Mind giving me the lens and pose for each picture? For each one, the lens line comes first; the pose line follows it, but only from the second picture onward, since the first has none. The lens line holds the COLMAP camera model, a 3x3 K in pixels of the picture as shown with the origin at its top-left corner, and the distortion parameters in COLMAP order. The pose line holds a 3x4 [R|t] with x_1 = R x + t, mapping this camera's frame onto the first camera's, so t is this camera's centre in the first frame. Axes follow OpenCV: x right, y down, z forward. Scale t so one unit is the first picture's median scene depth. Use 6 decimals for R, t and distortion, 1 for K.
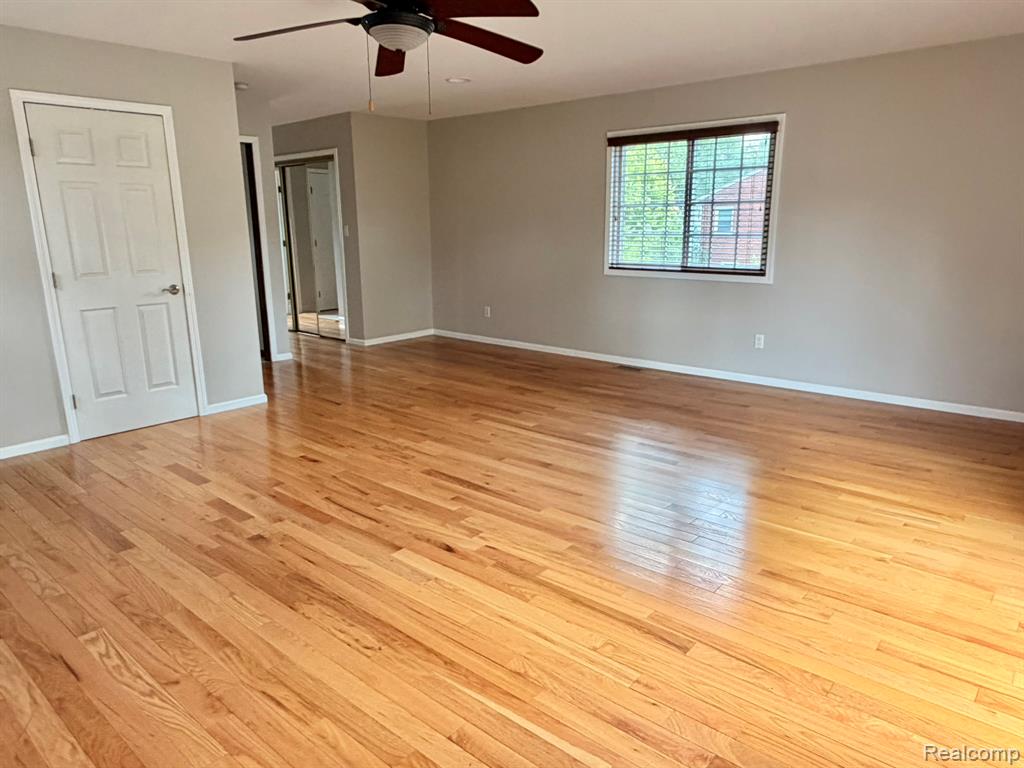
lens RADIAL K [[682.5, 0, 511.3], [0, 682.5, 390.2], [0, 0, 1]] dist [-0.005529, 0.000665]
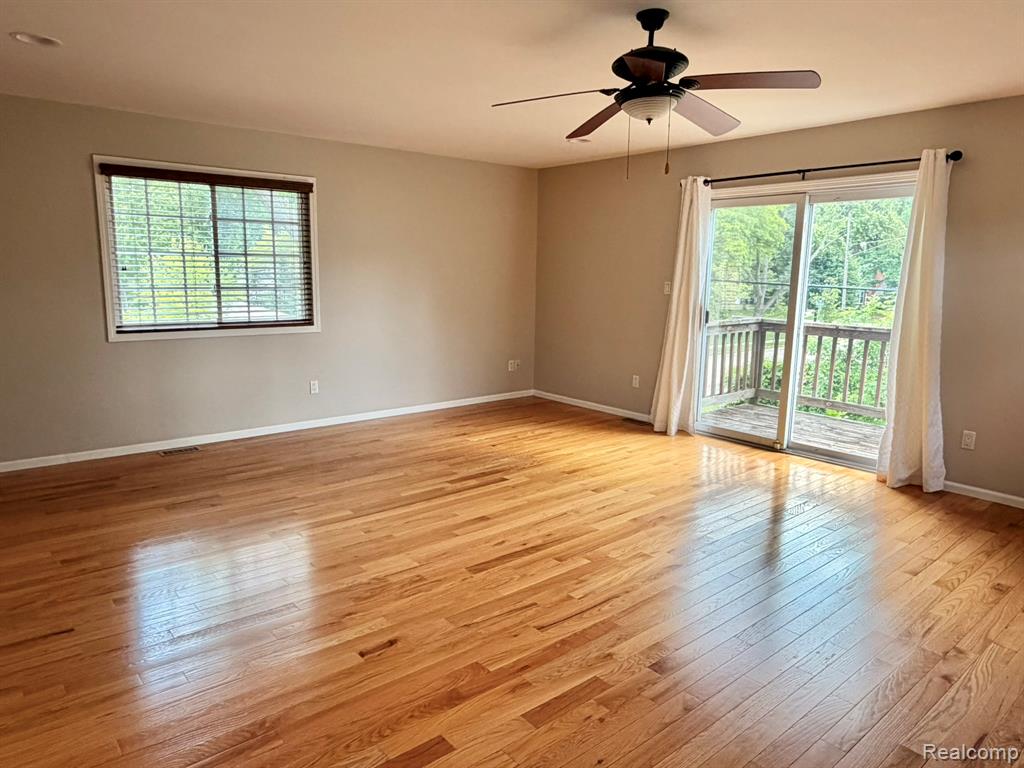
lens RADIAL K [[682.5, 0, 510.9], [0, 682.5, 379.5], [0, 0, 1]] dist [-0.005529, 0.000665]
pose [[0.150229, -0.144388, 0.978051, -0.759818], [0.225214, 0.968266, 0.108350, -0.158220], [-0.962658, 0.203993, 0.177980, 0.642153]]
